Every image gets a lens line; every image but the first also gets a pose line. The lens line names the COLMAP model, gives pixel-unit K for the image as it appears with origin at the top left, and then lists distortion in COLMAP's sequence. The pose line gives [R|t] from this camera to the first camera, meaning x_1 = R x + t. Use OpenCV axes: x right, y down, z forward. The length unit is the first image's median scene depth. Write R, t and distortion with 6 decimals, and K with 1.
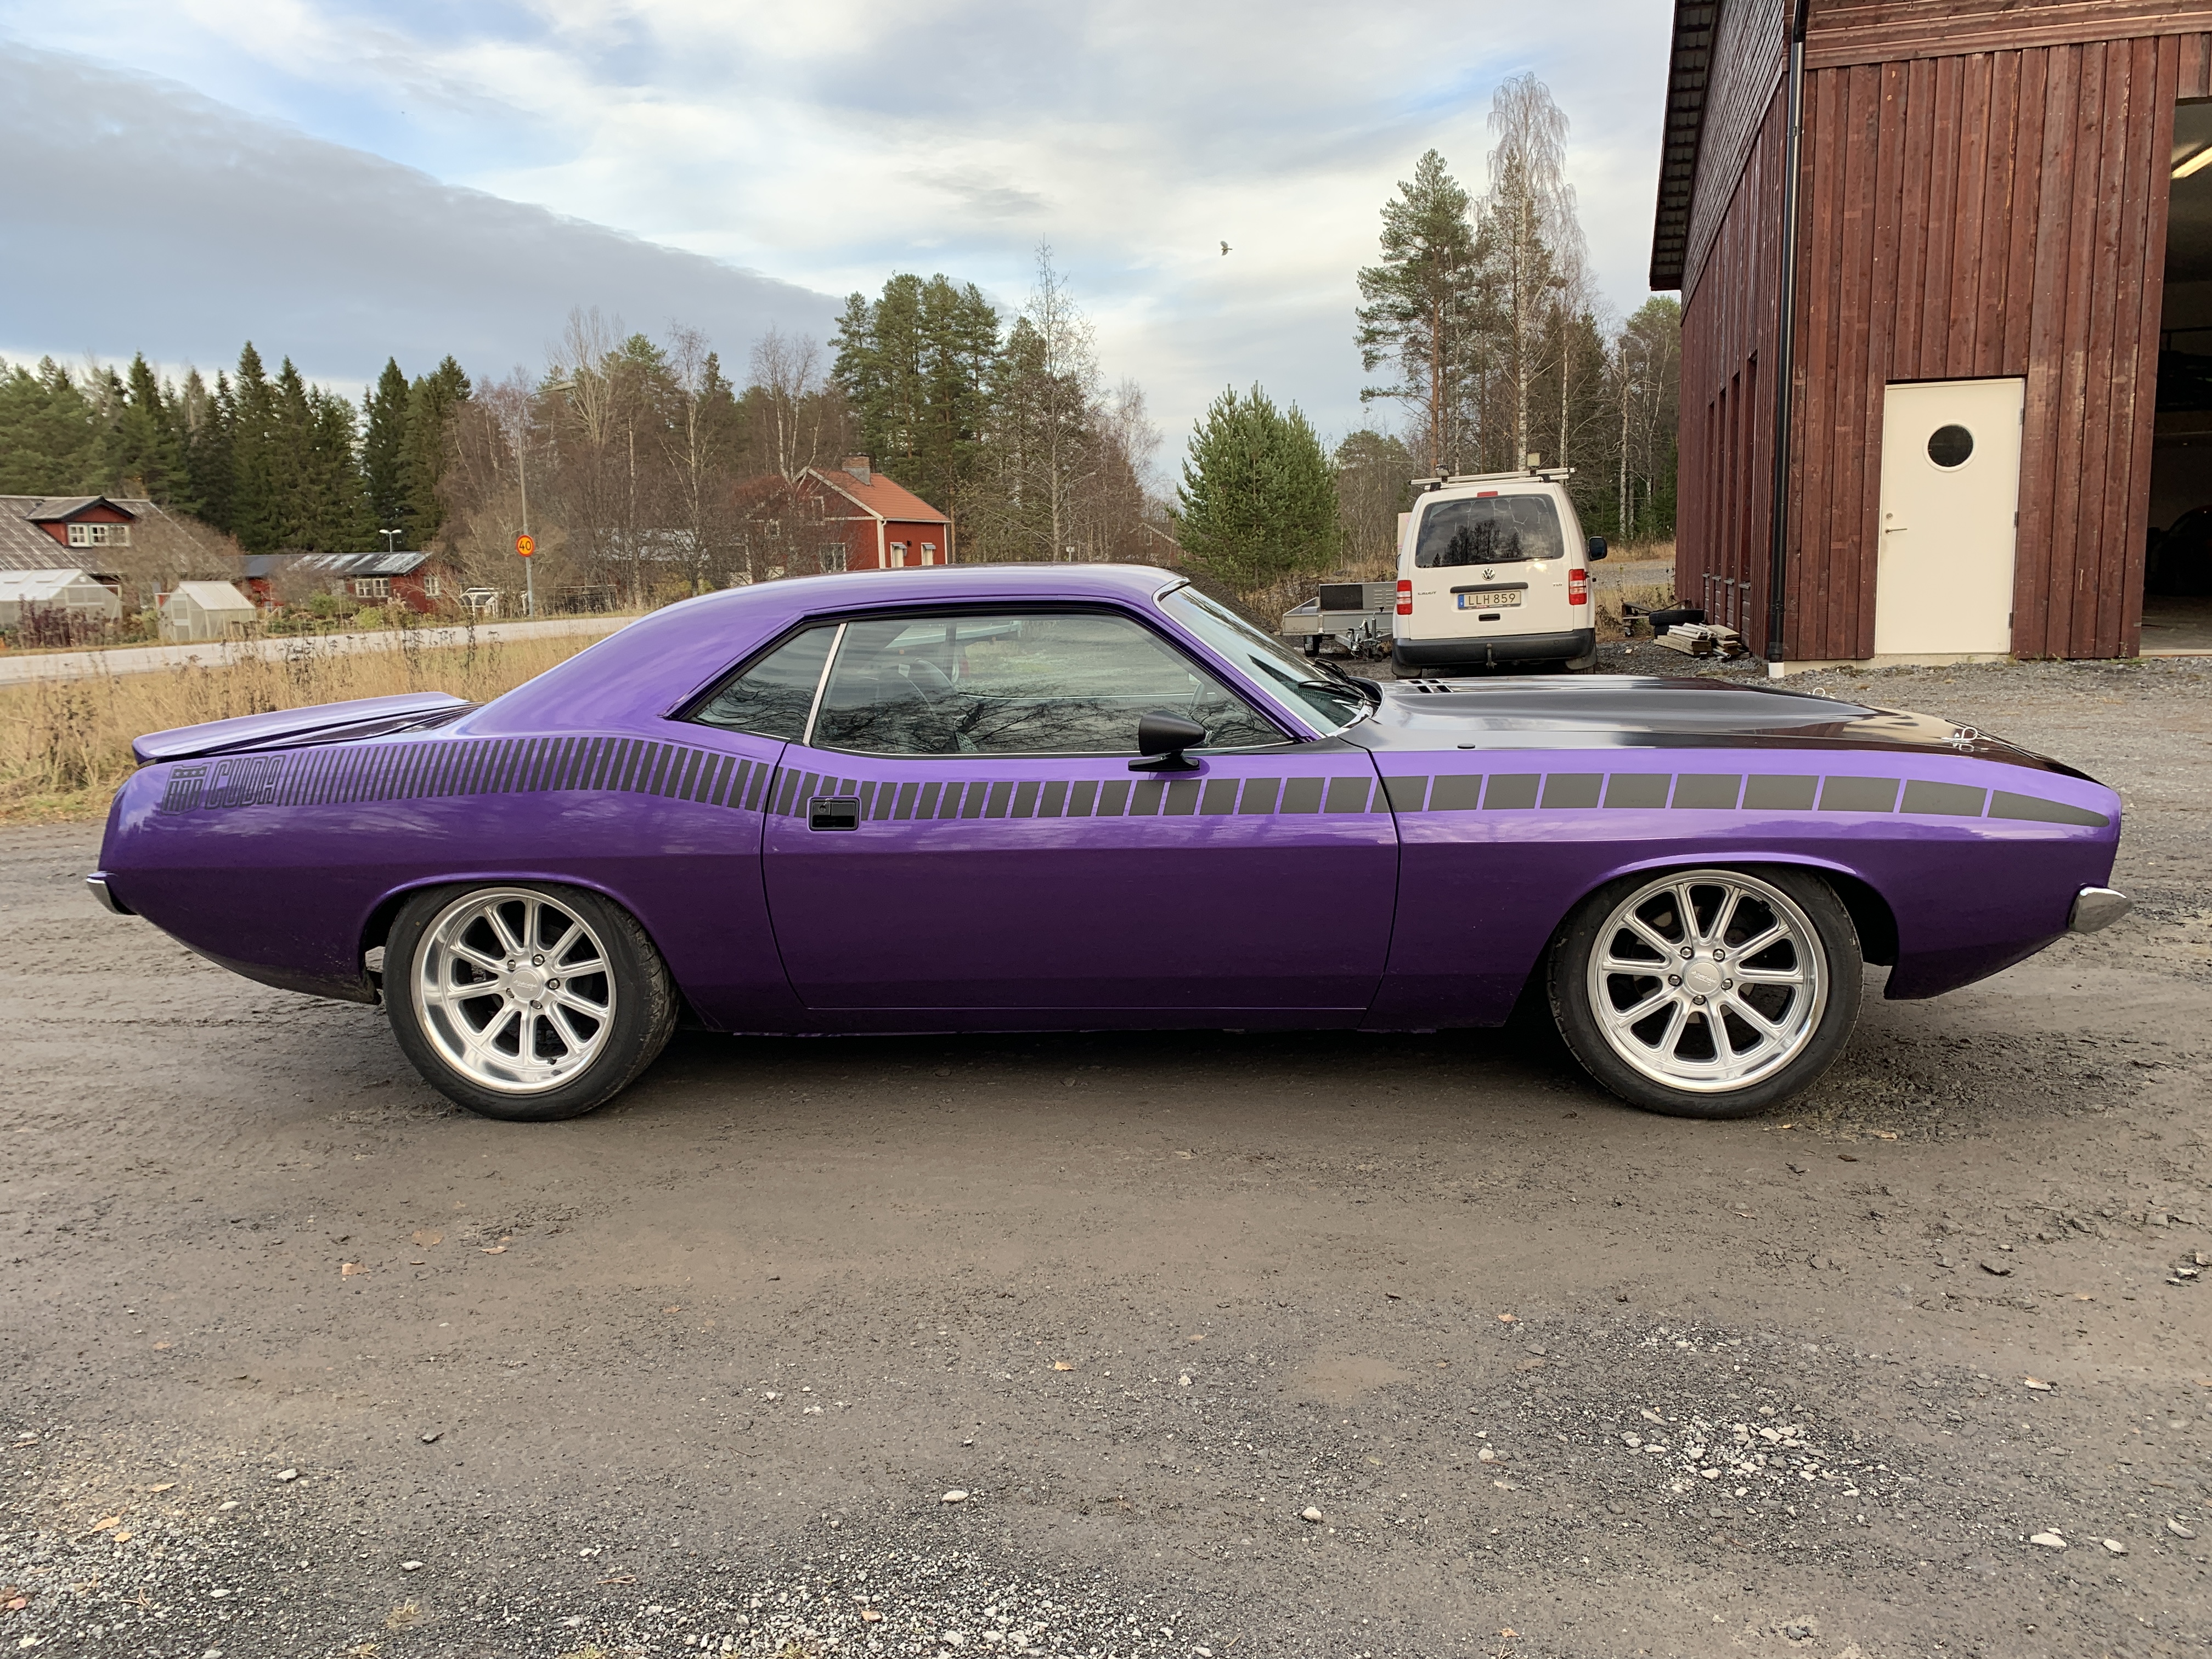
lens RADIAL K [[1712.4, 0, 1117.1], [0, 1712.4, 822.7], [0, 0, 1]] dist [0.017541, -0.005049]
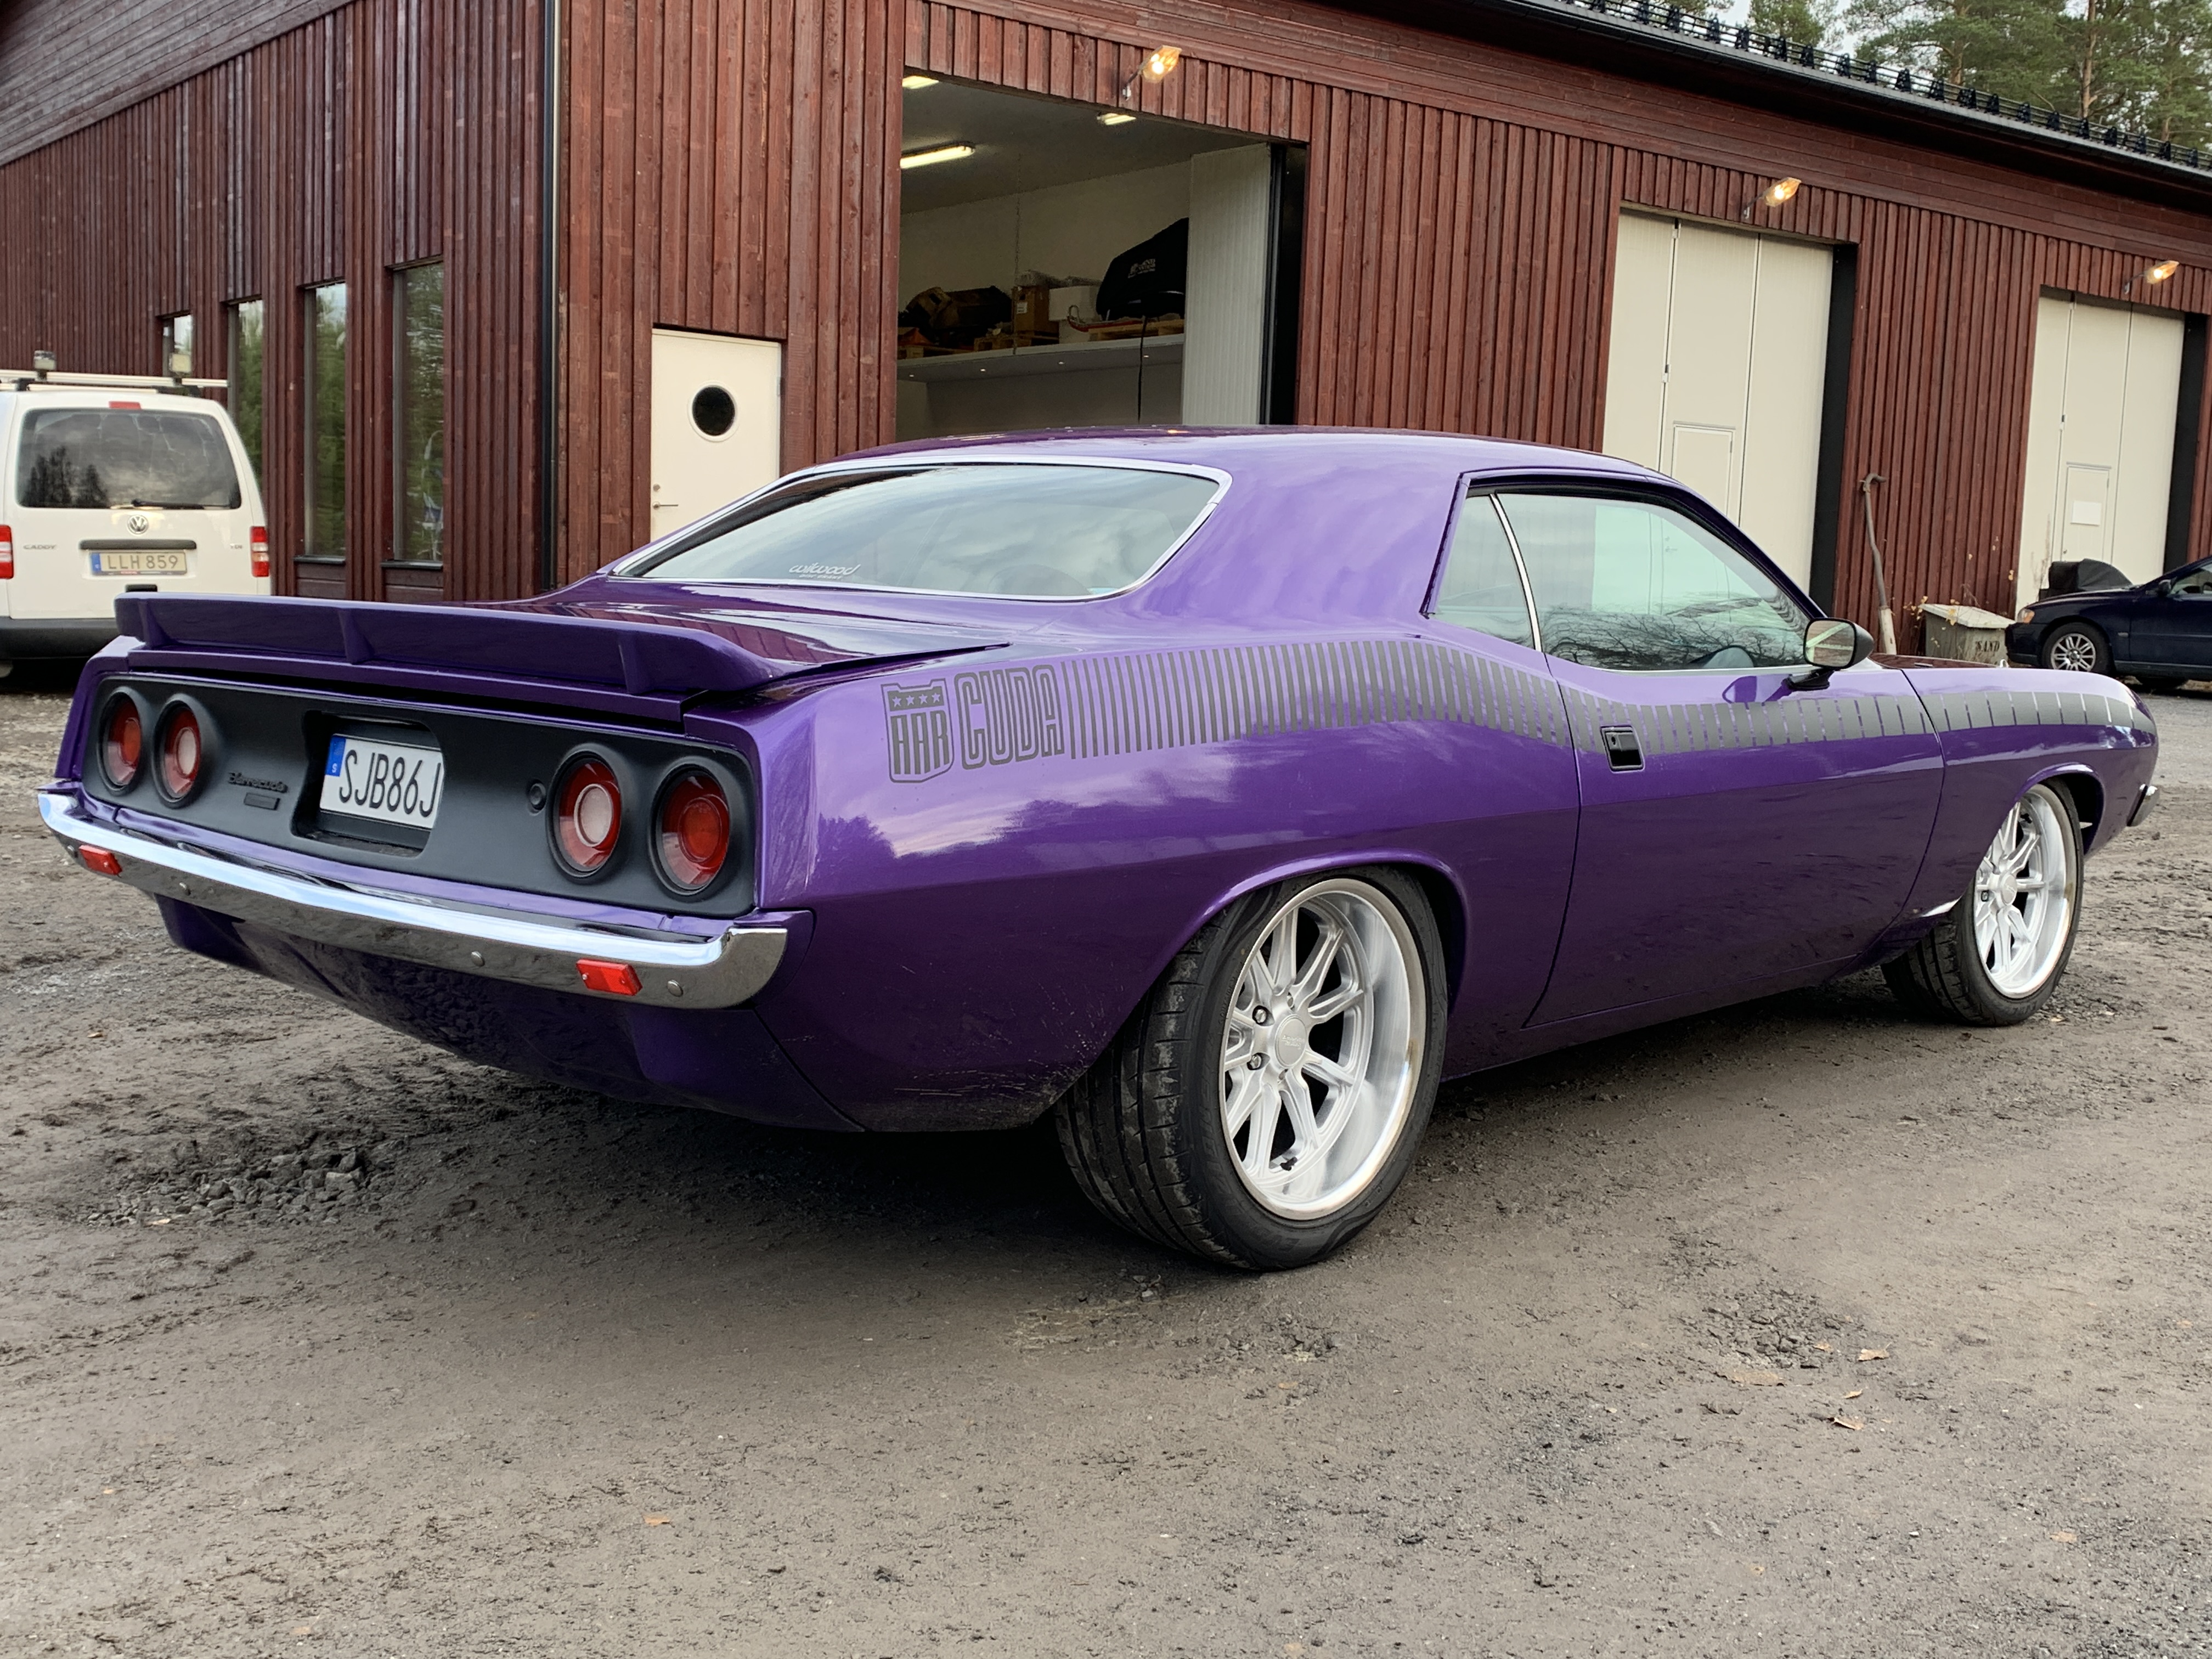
lens RADIAL K [[2331.5, 0, 1106.0], [0, 2331.5, 829.5], [0, 0, 1]] dist [0.099742, -0.203087]
pose [[0.581673, -0.039233, 0.812476, -0.485767], [0.072964, 0.997326, -0.004077, 0.007362], [-0.810143, 0.061653, 0.582981, 0.255315]]
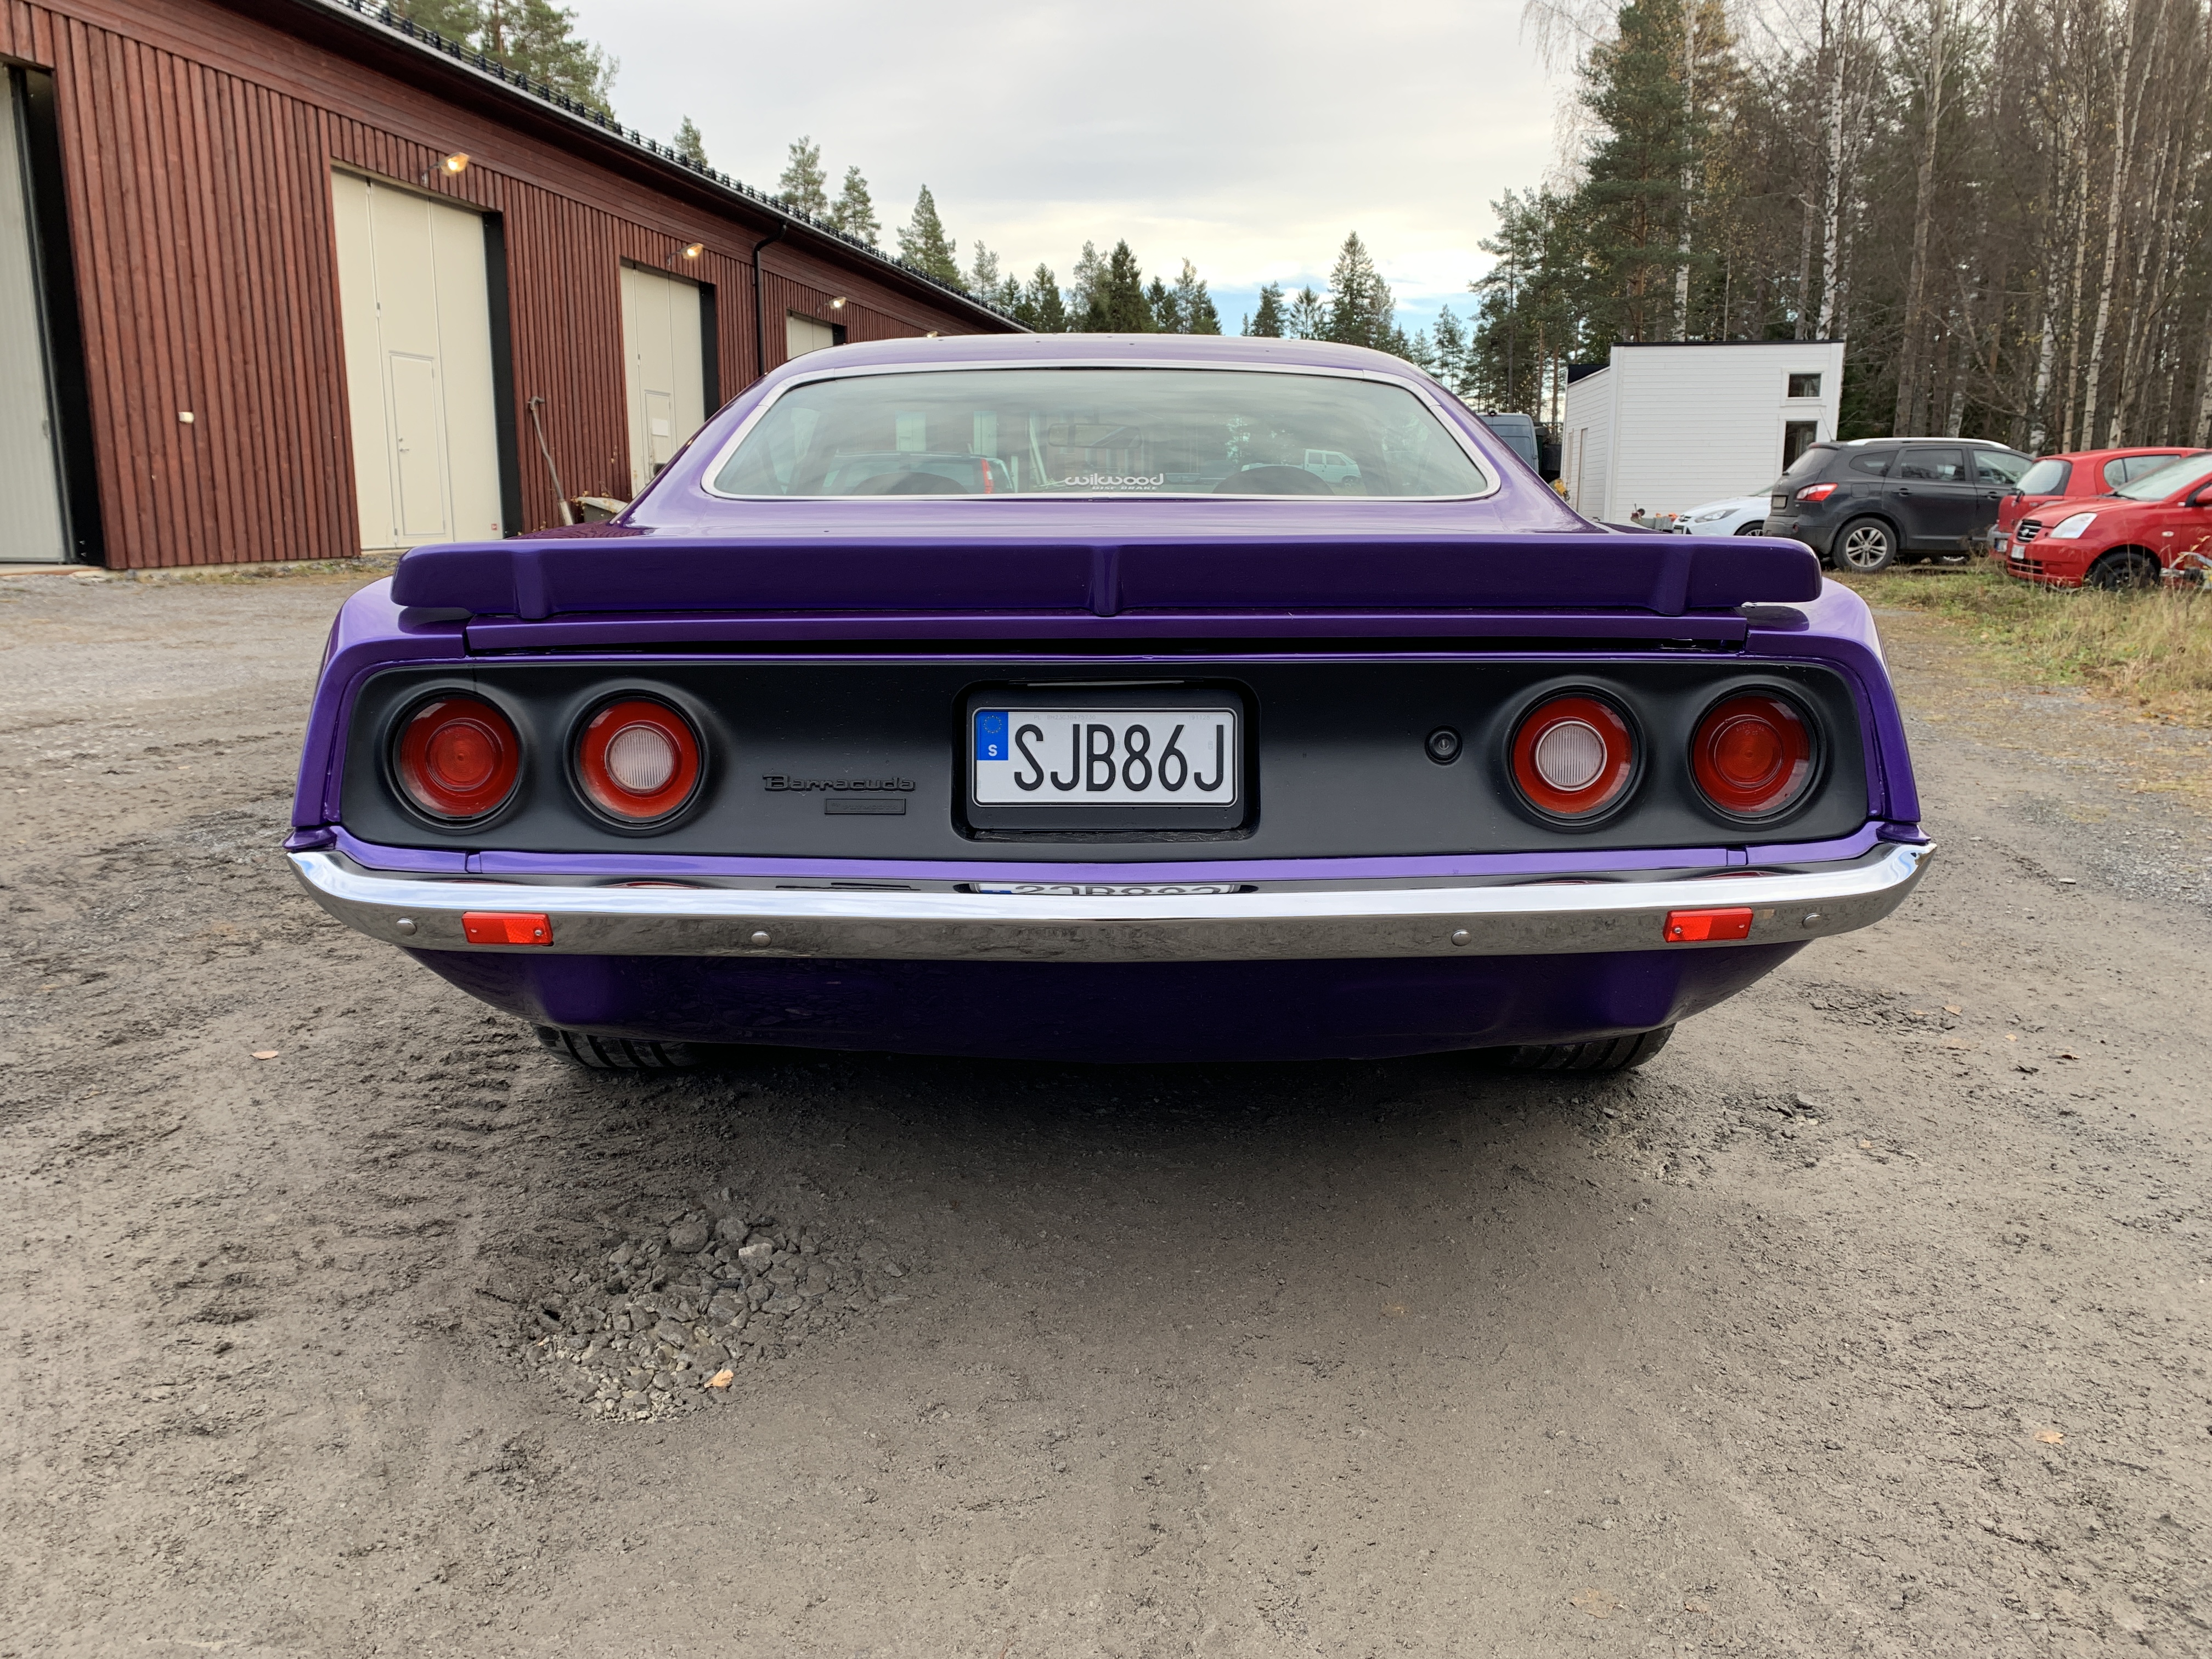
lens RADIAL K [[1696.8, 0, 1104.8], [0, 1696.8, 820.2], [0, 0, 1]] dist [0.028184, -0.012925]
pose [[-0.127789, -0.156333, 0.979403, -0.466742], [0.154326, 0.972337, 0.175341, -0.039747], [-0.979721, 0.173554, -0.100128, 0.581354]]
